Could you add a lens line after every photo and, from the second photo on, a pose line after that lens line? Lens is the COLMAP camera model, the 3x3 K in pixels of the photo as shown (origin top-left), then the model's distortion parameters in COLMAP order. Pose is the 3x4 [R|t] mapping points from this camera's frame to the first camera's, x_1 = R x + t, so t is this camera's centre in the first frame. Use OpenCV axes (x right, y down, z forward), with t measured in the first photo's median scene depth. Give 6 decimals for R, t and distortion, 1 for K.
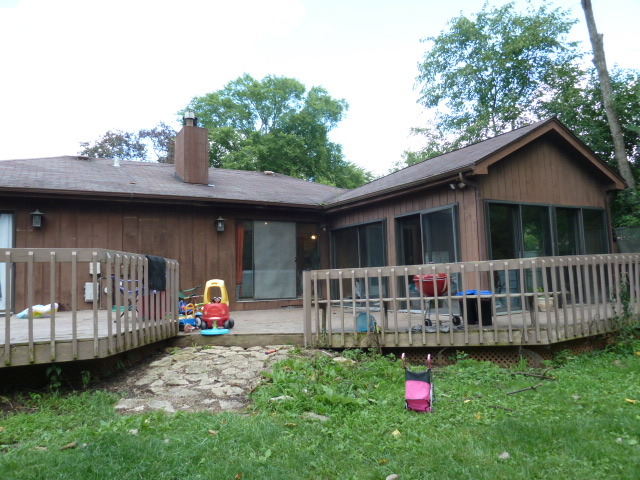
lens RADIAL K [[485.8, 0, 320.0], [0, 485.8, 240.0], [0, 0, 1]] dist [-0.028532, 0.003817]
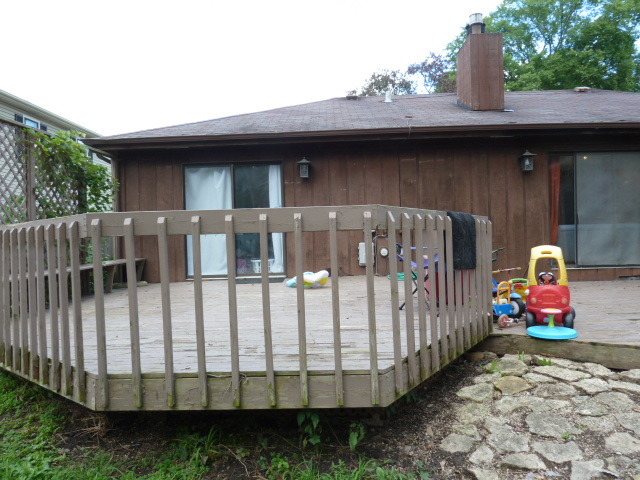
lens RADIAL K [[485.8, 0, 320.0], [0, 485.8, 240.0], [0, 0, 1]] dist [-0.028532, 0.003817]
pose [[0.859850, 0.010521, -0.510438, -0.117950], [0.044566, 0.994424, 0.095571, 0.001363], [0.508598, -0.104925, 0.854587, 0.254511]]
